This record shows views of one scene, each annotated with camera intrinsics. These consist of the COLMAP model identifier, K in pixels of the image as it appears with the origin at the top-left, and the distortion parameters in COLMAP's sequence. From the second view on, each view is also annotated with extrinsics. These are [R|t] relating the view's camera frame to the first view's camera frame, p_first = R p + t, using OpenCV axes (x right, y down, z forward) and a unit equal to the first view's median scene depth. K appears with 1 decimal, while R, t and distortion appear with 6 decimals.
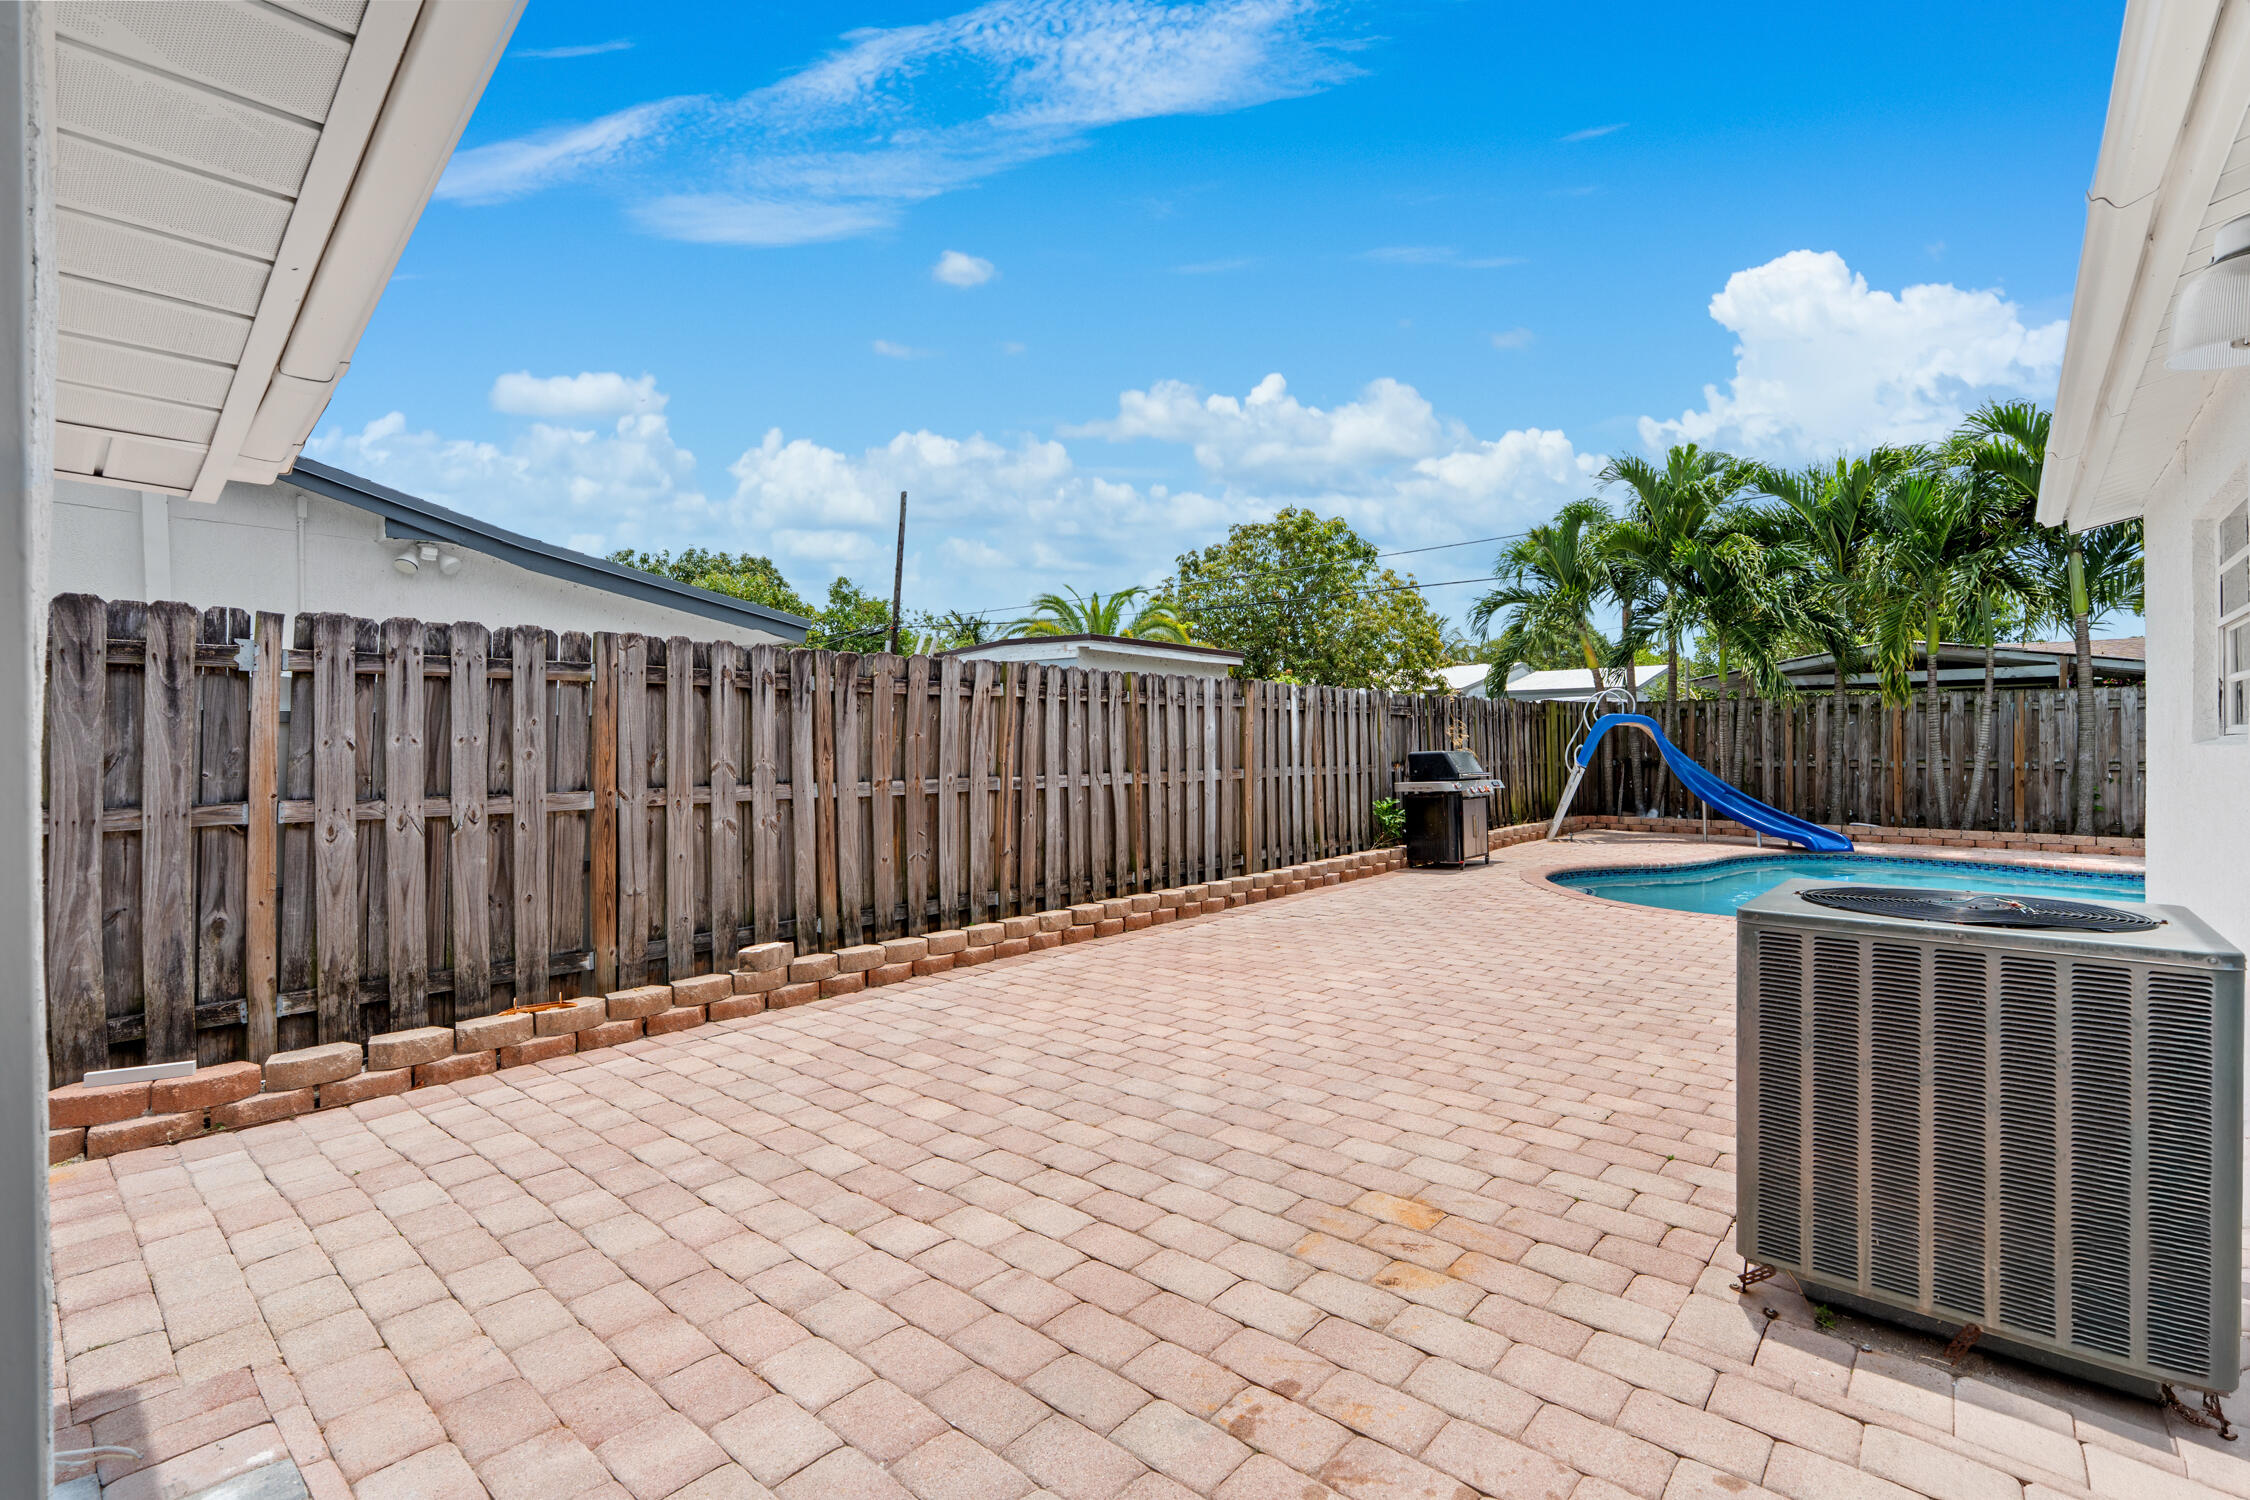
lens RADIAL K [[1016.5, 0, 1126.8], [0, 1016.5, 747.5], [0, 0, 1]] dist [-0.005985, 0.002963]
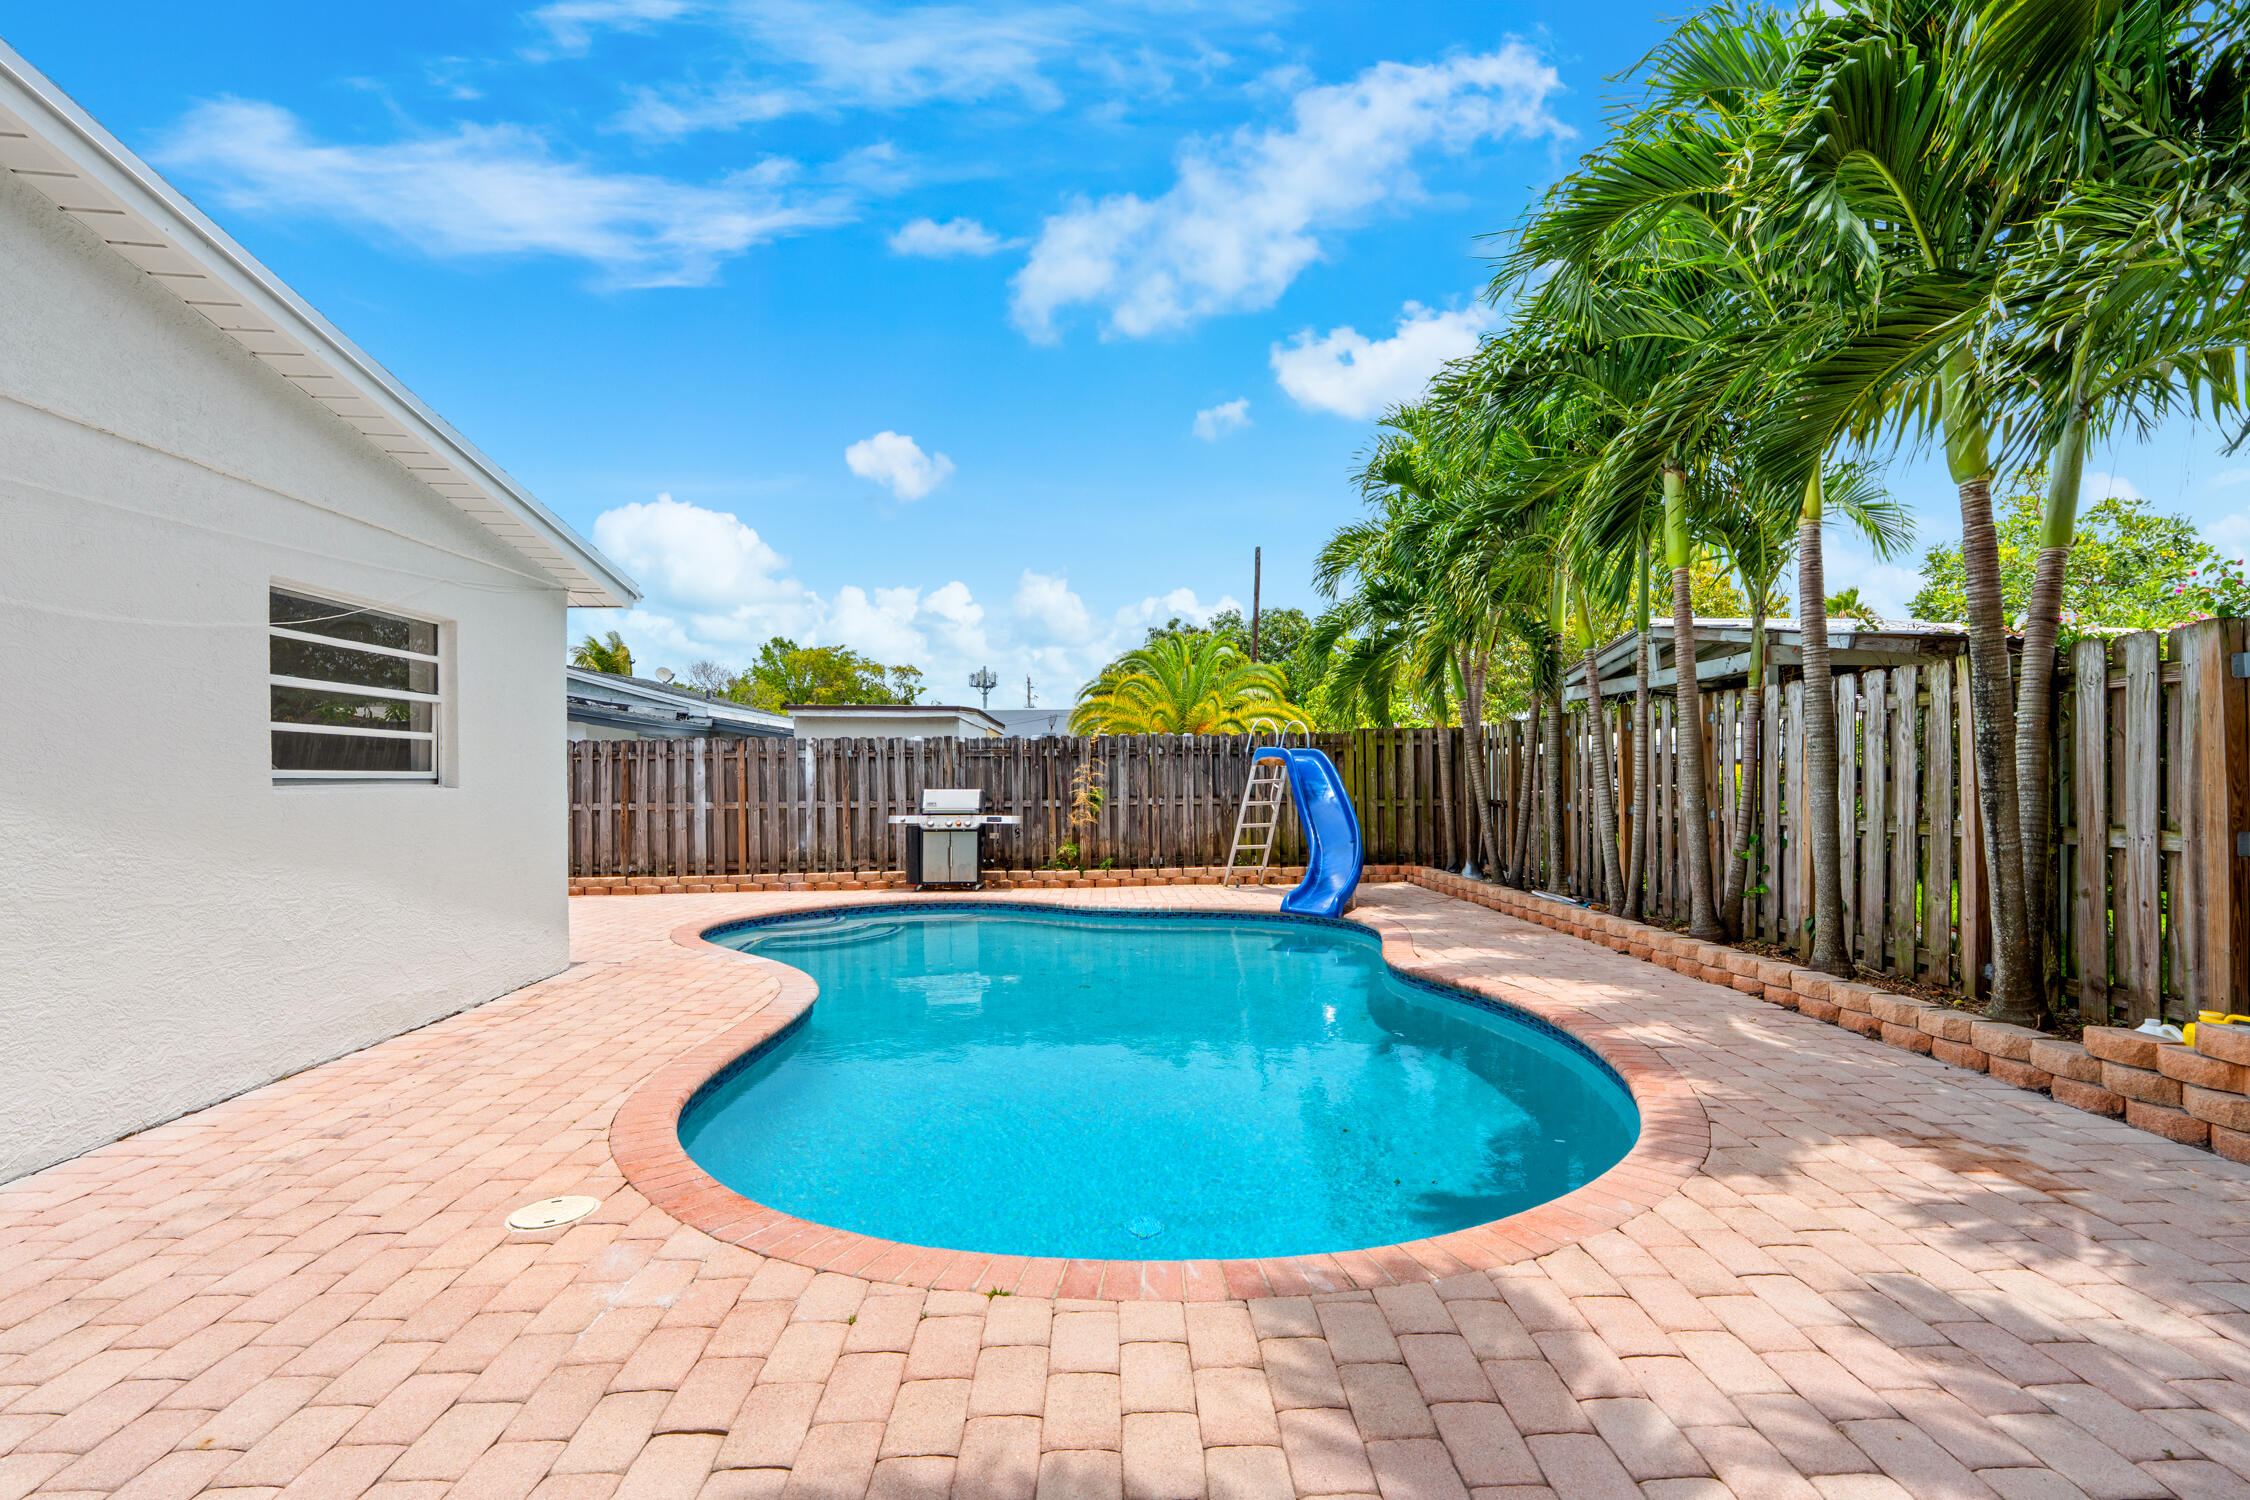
lens RADIAL K [[1016.5, 0, 1122.7], [0, 1016.5, 798.2], [0, 0, 1]] dist [-0.005985, 0.002963]
pose [[0.652840, 0.014814, -0.757351, 1.132998], [0.002879, 0.999753, 0.022037, -0.010042], [0.757490, -0.016567, 0.652636, 0.359415]]
